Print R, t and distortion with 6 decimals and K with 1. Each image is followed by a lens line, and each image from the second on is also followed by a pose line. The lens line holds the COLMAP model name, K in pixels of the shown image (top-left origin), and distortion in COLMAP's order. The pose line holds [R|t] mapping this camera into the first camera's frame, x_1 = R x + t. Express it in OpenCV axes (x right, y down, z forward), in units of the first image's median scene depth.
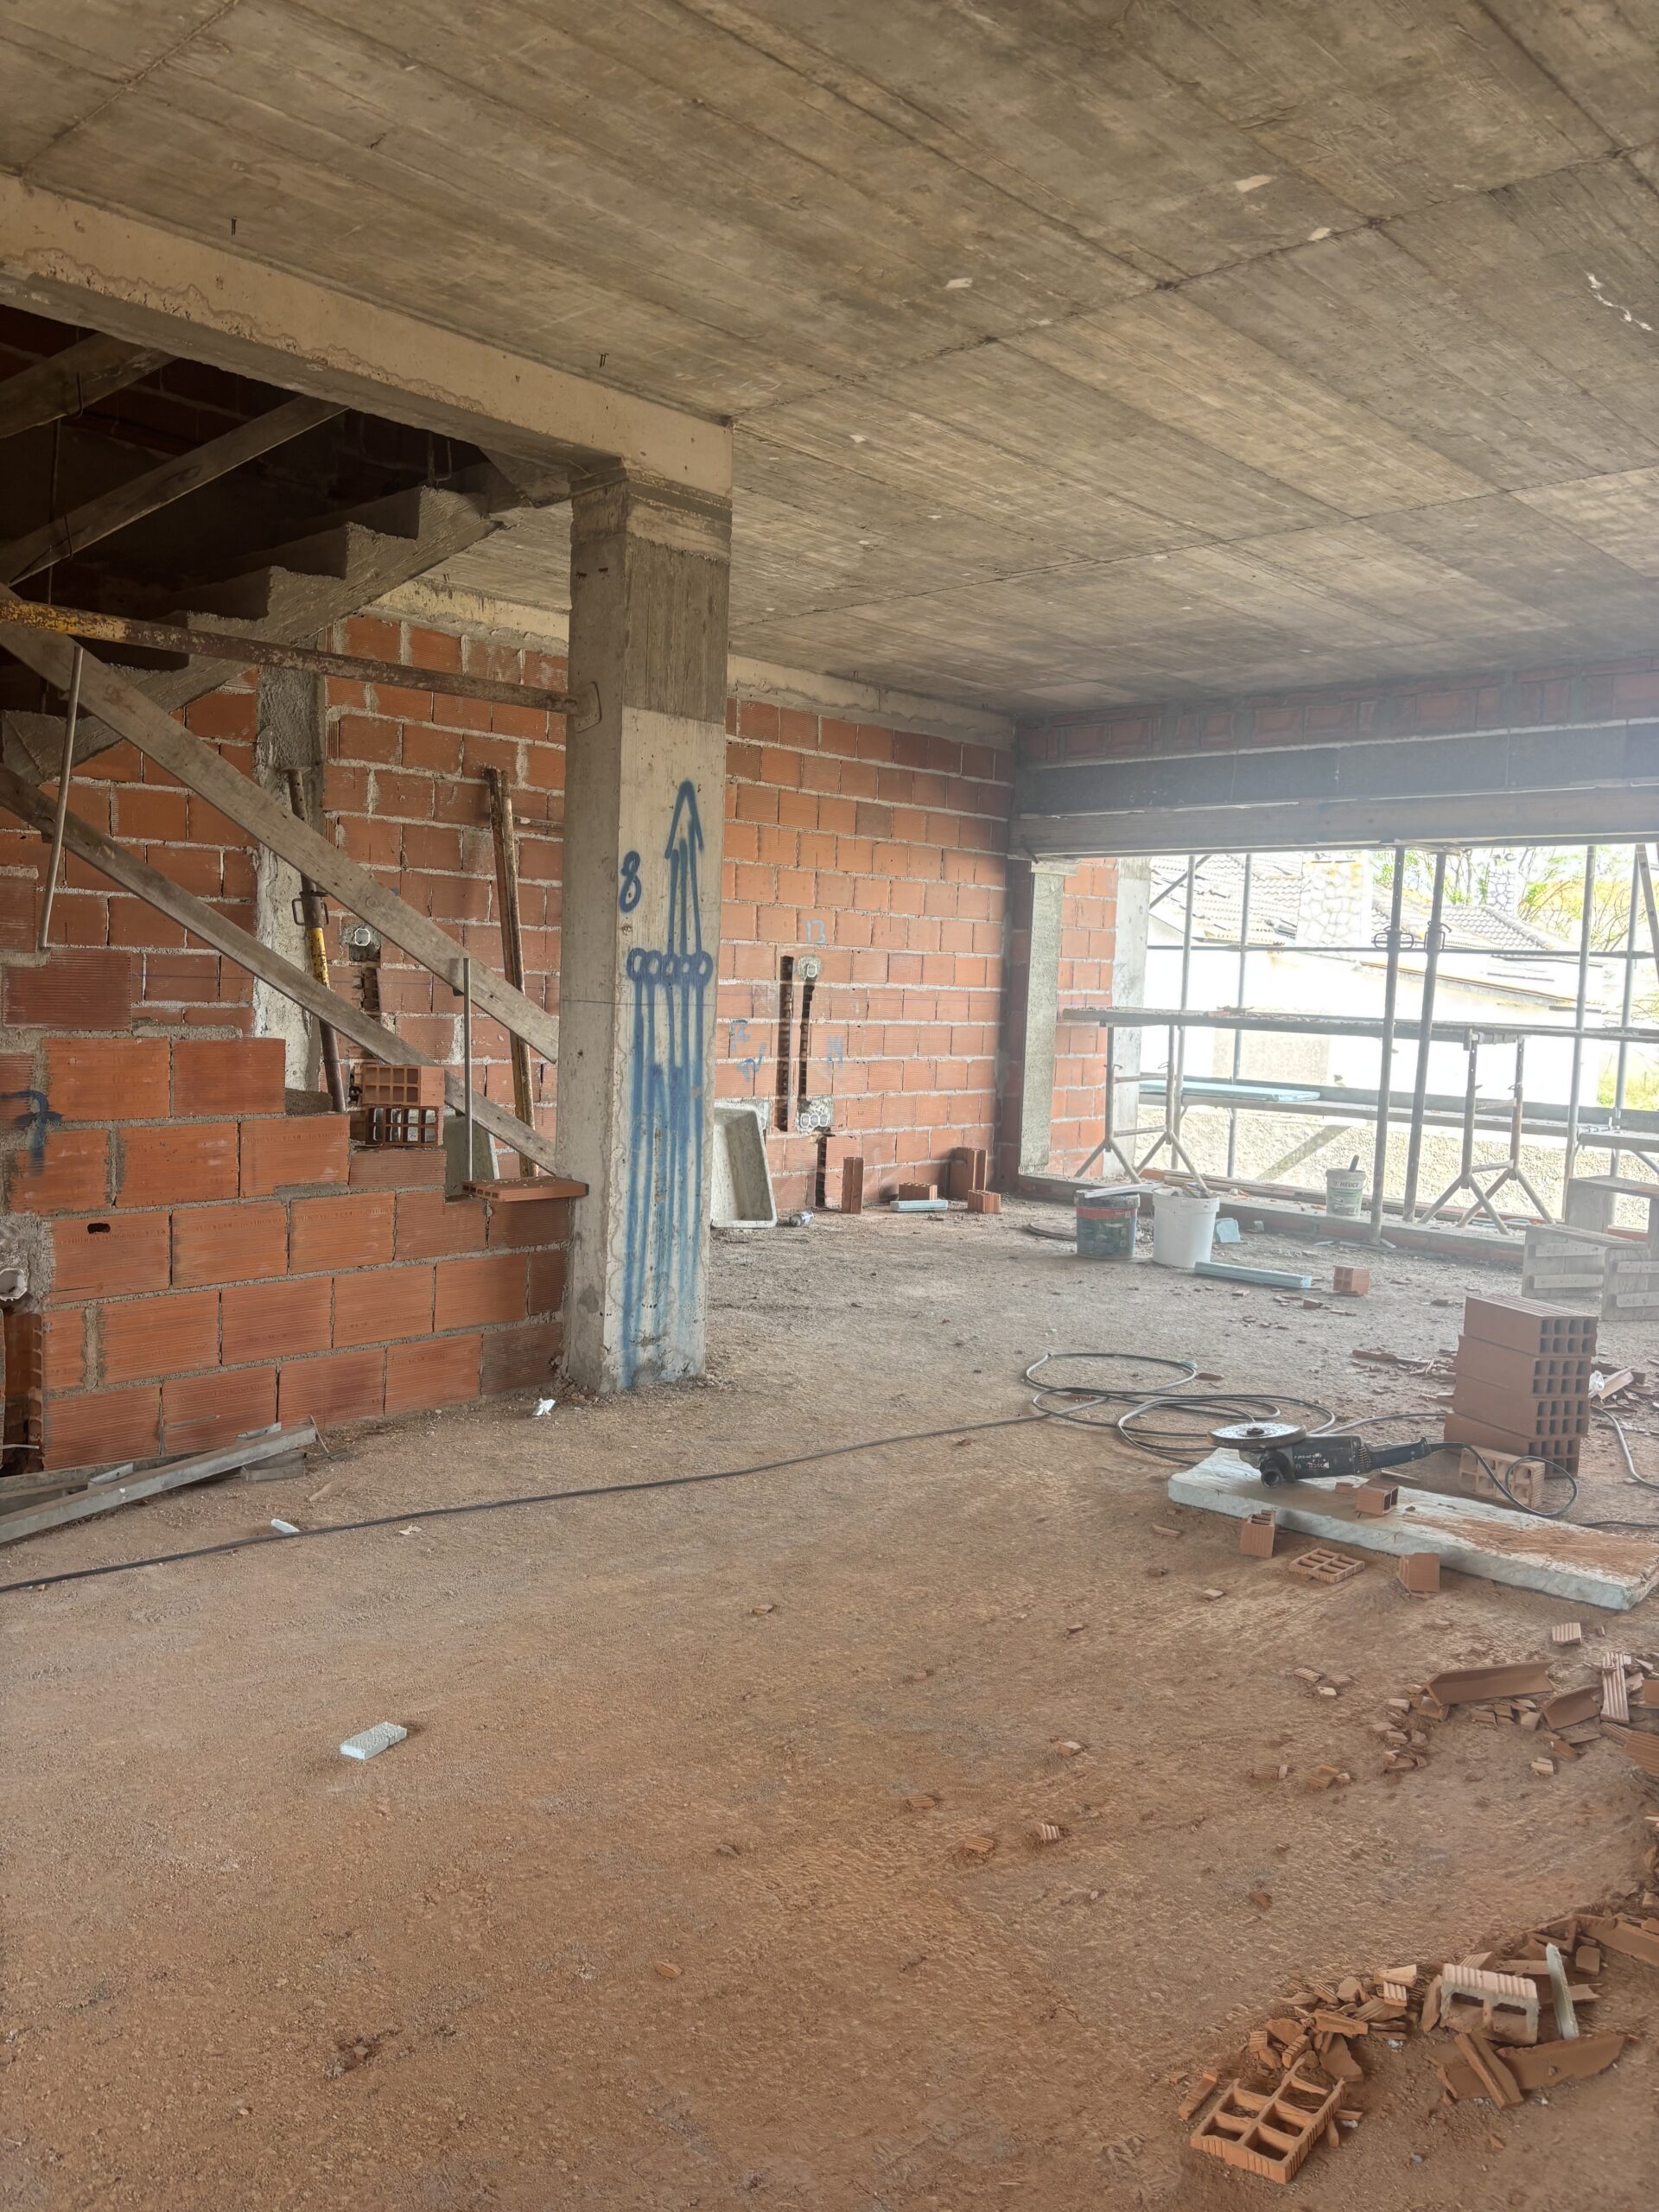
lens RADIAL K [[1672.9, 0, 820.2], [0, 1672.9, 1110.5], [0, 0, 1]] dist [0.049262, -0.057821]
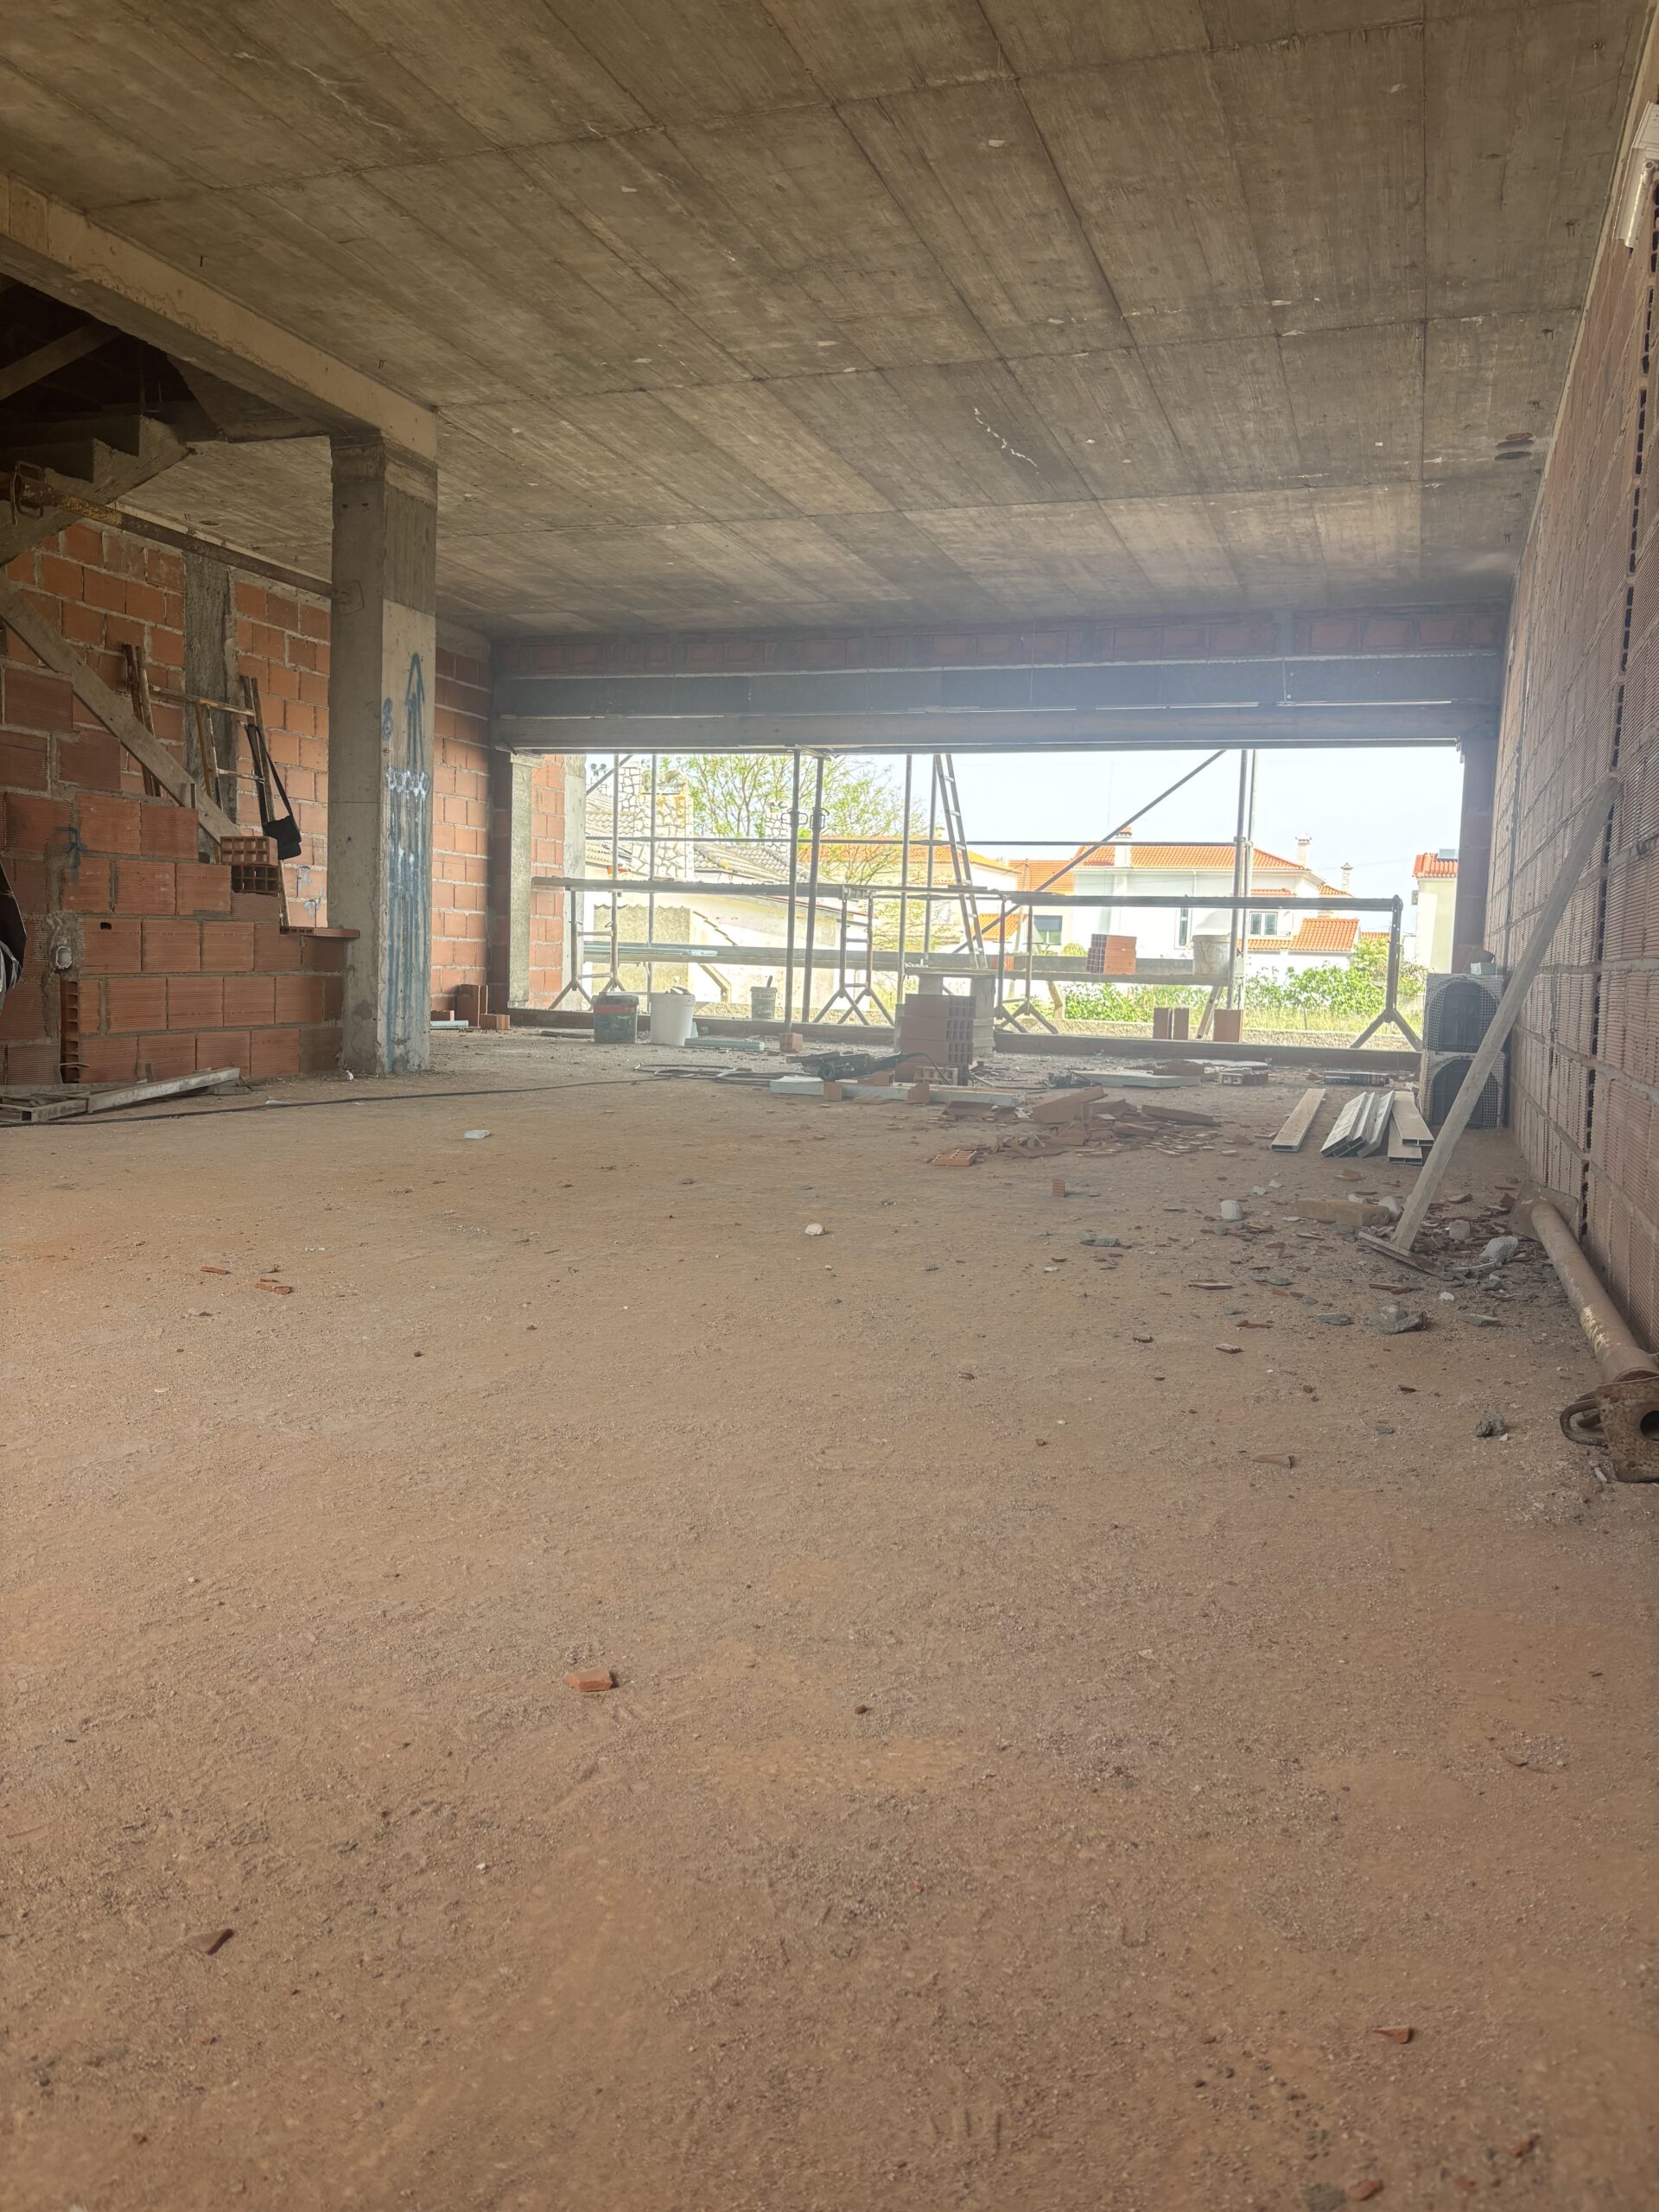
lens RADIAL K [[1672.9, 0, 813.9], [0, 1672.9, 1105.4], [0, 0, 1]] dist [0.049262, -0.057821]
pose [[0.914194, -0.042055, 0.403089, -0.367716], [0.031220, 0.998954, 0.033417, 0.157154], [-0.404073, -0.017965, 0.914550, -0.484461]]
